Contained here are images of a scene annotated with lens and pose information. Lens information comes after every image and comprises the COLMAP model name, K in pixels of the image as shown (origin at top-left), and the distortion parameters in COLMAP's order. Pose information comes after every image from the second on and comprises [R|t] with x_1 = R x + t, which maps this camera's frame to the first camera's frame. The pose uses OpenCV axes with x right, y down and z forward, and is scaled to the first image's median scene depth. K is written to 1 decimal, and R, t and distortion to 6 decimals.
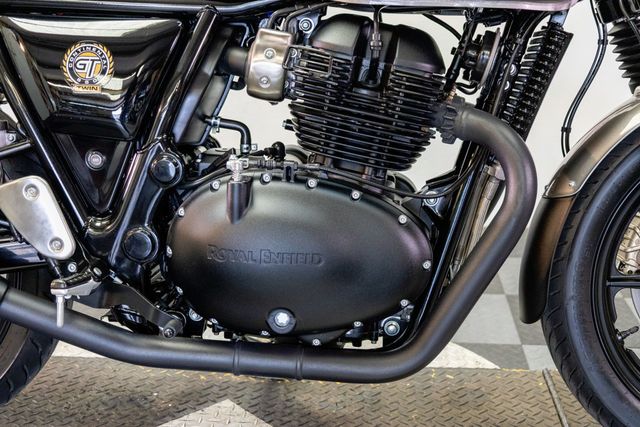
lens RADIAL K [[973.7, 0, 320.5], [0, 973.7, 215.9], [0, 0, 1]] dist [0.016409, 0.000000]
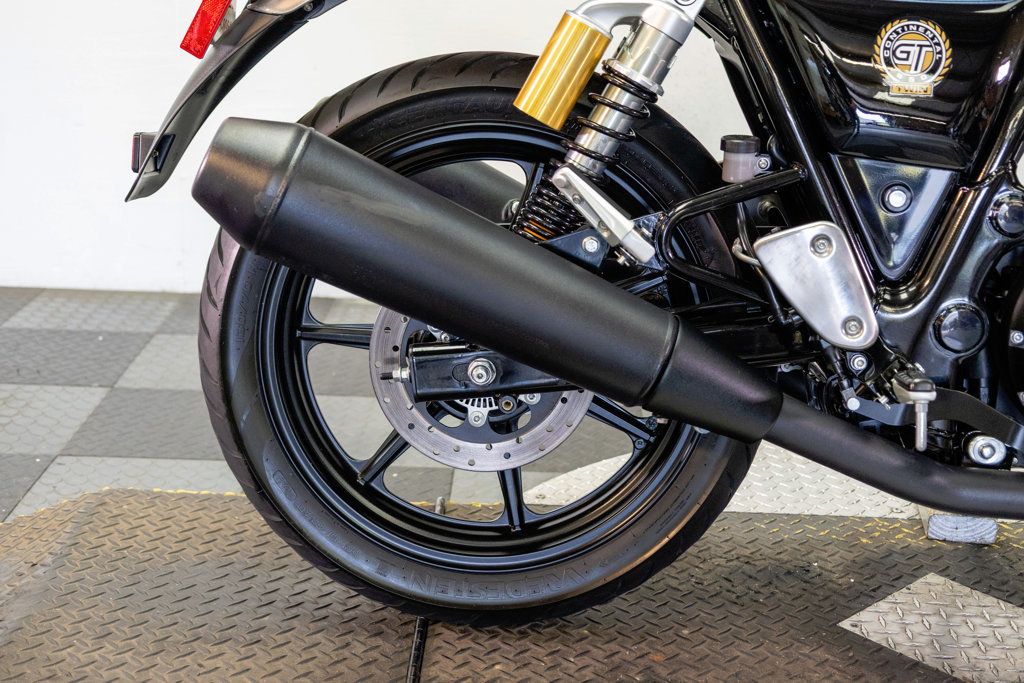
lens RADIAL K [[1558.0, 0, 506.7], [0, 1558.0, 347.0], [0, 0, 1]] dist [0.016409, 0.000000]
pose [[0.998894, 0.012253, 0.045402, -0.542134], [-0.013107, 0.999742, 0.018545, 0.026432], [-0.045163, -0.019119, 0.998797, -0.039689]]
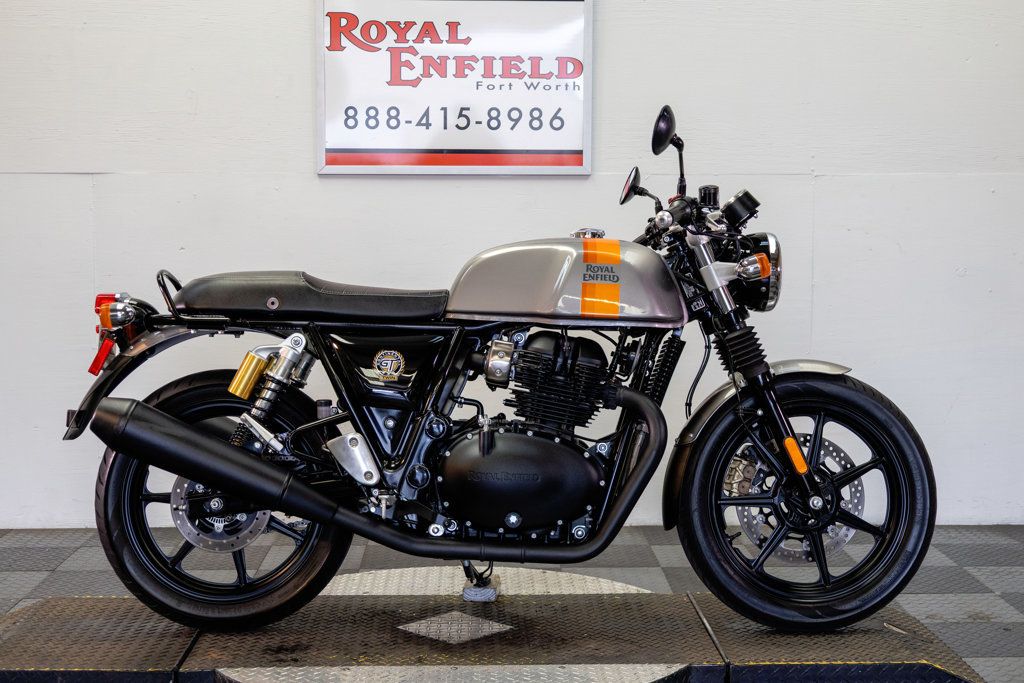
lens RADIAL K [[1558.0, 0, 511.3], [0, 1558.0, 346.2], [0, 0, 1]] dist [0.016409, 0.000000]
pose [[0.996511, -0.010460, 0.082802, -0.243087], [0.026278, 0.980979, -0.192325, 0.309249], [-0.079216, 0.193830, 0.977832, -1.497722]]
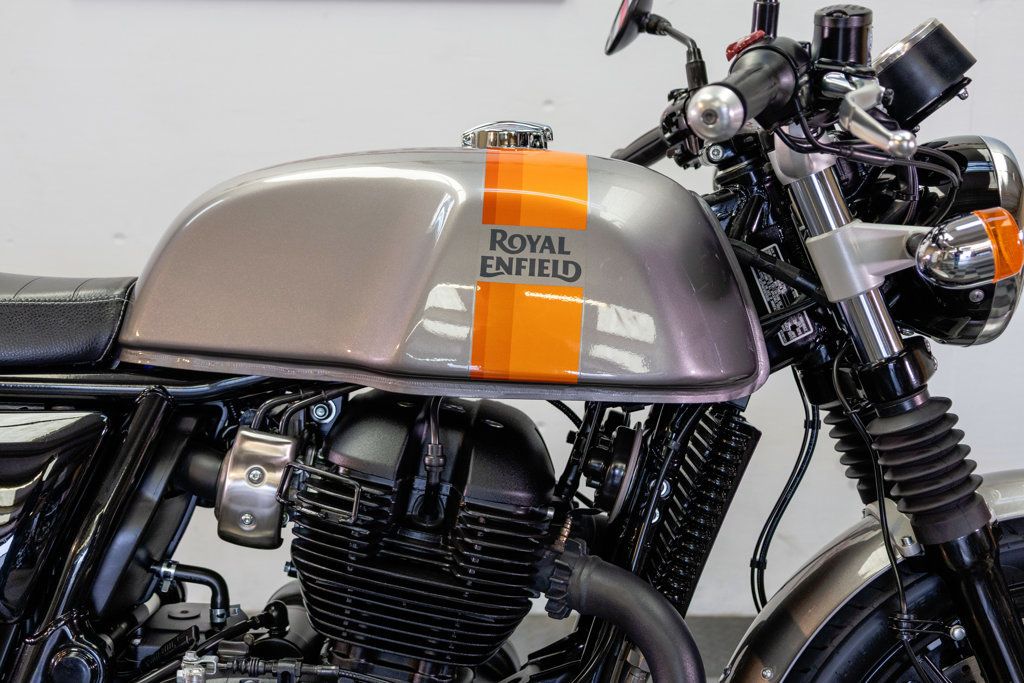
lens RADIAL K [[1558.0, 0, 513.5], [0, 1558.0, 341.9], [0, 0, 1]] dist [0.016409, 0.000000]
pose [[0.997588, -0.004774, 0.069242, 0.037661], [0.011332, 0.995448, -0.094629, -0.150257], [-0.068476, 0.095186, 0.993102, 0.039884]]
